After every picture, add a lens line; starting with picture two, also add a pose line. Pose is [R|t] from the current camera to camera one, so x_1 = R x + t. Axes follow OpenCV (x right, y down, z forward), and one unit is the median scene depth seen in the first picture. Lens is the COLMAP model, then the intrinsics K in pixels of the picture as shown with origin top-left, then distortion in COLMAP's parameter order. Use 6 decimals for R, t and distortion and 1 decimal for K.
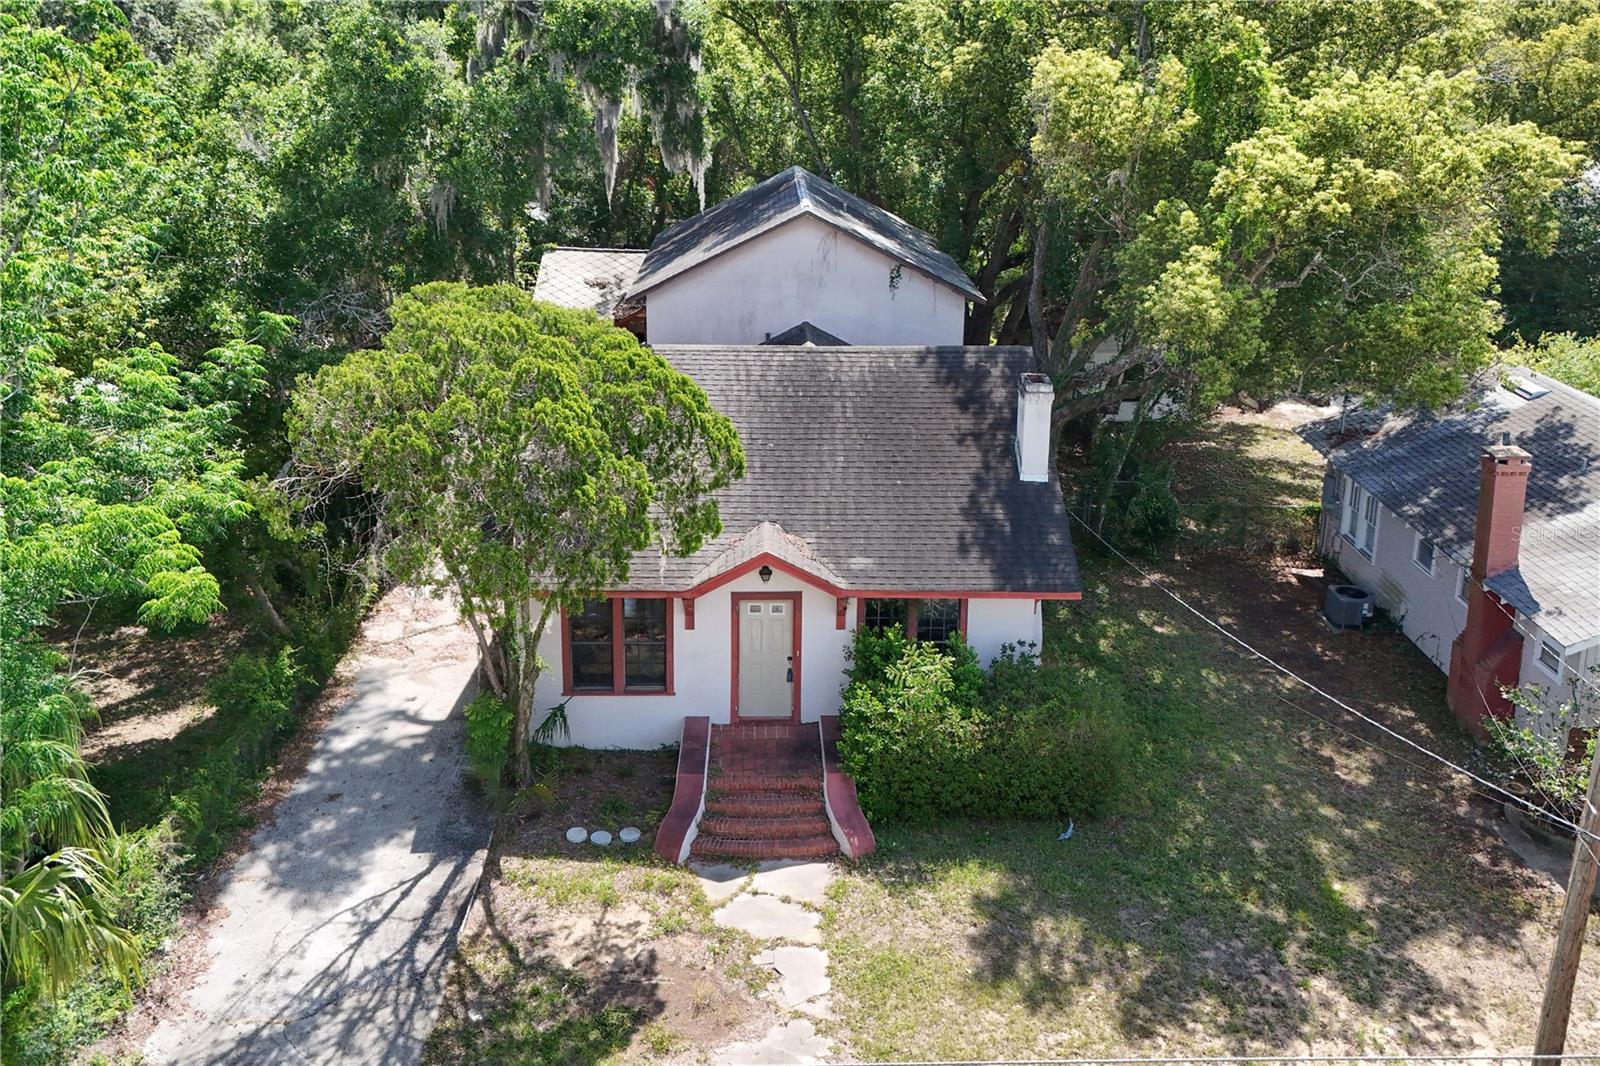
lens RADIAL K [[1115.4, 0, 800.0], [0, 1115.4, 533.0], [0, 0, 1]] dist [0.070062, -0.001091]
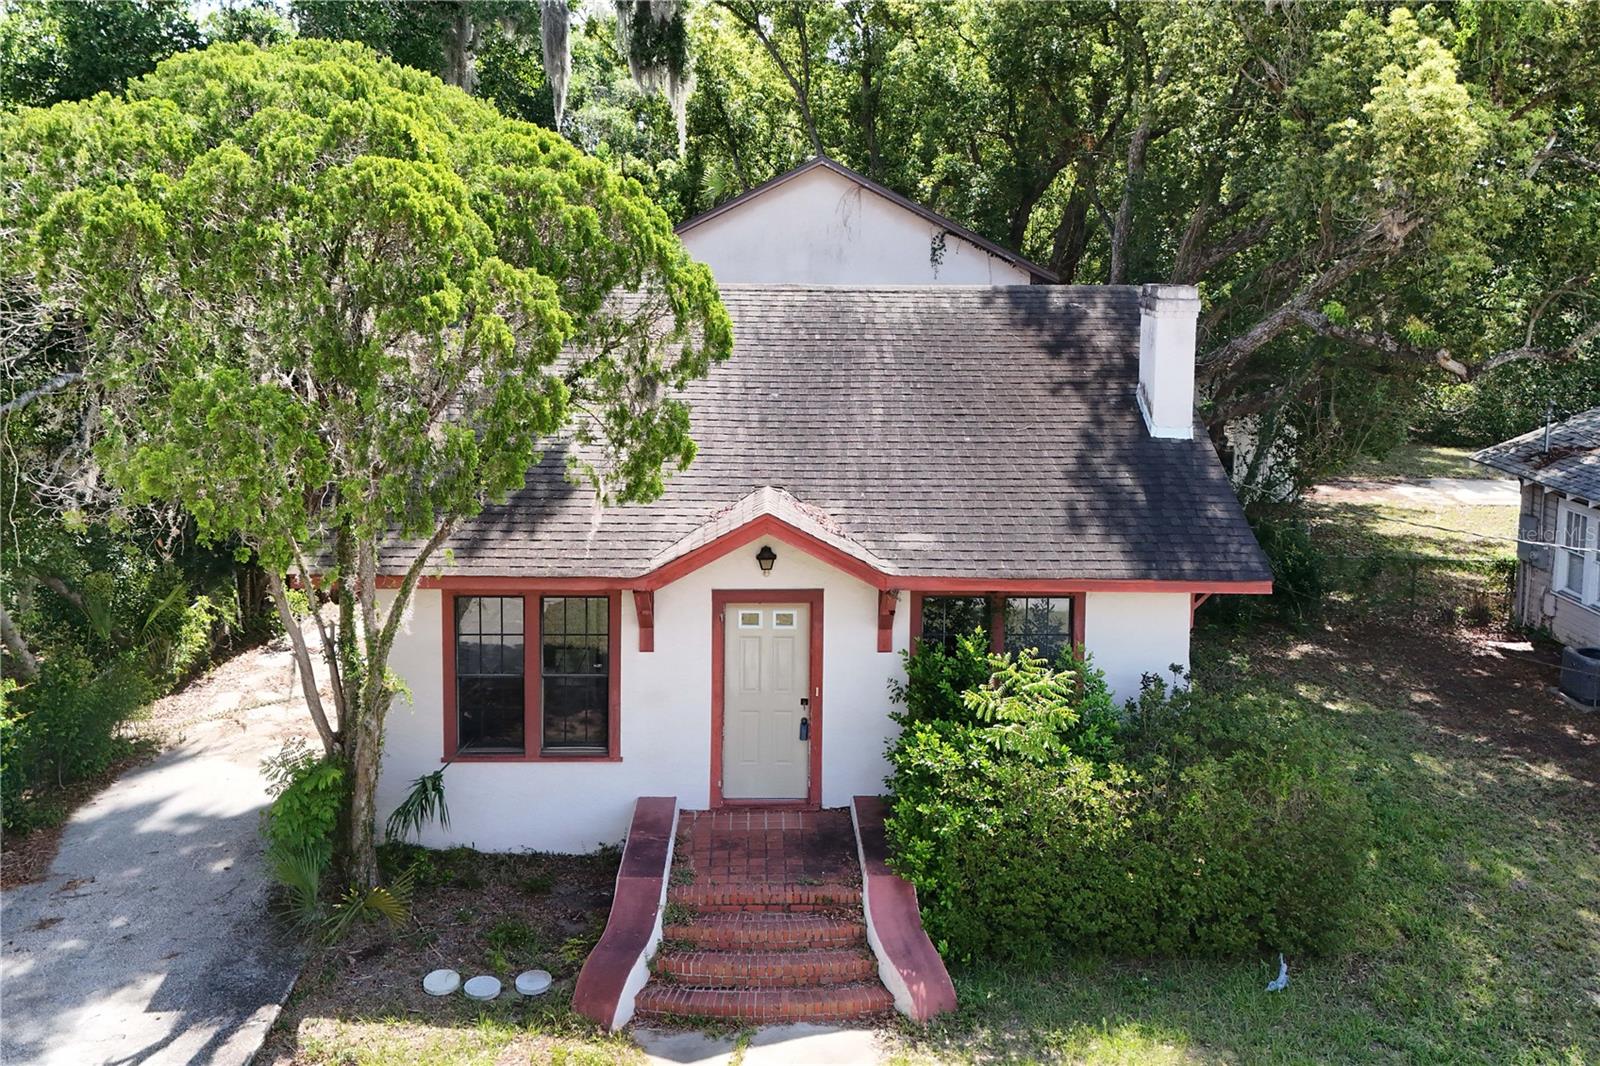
lens RADIAL K [[1210.1, 0, 800.0], [0, 1210.1, 533.0], [0, 0, 1]] dist [0.040362, -0.002023]
pose [[0.999992, -0.002647, -0.002979, -0.009610], [0.002163, 0.988357, -0.152135, 0.127608], [0.003346, 0.152127, 0.988355, 0.320685]]
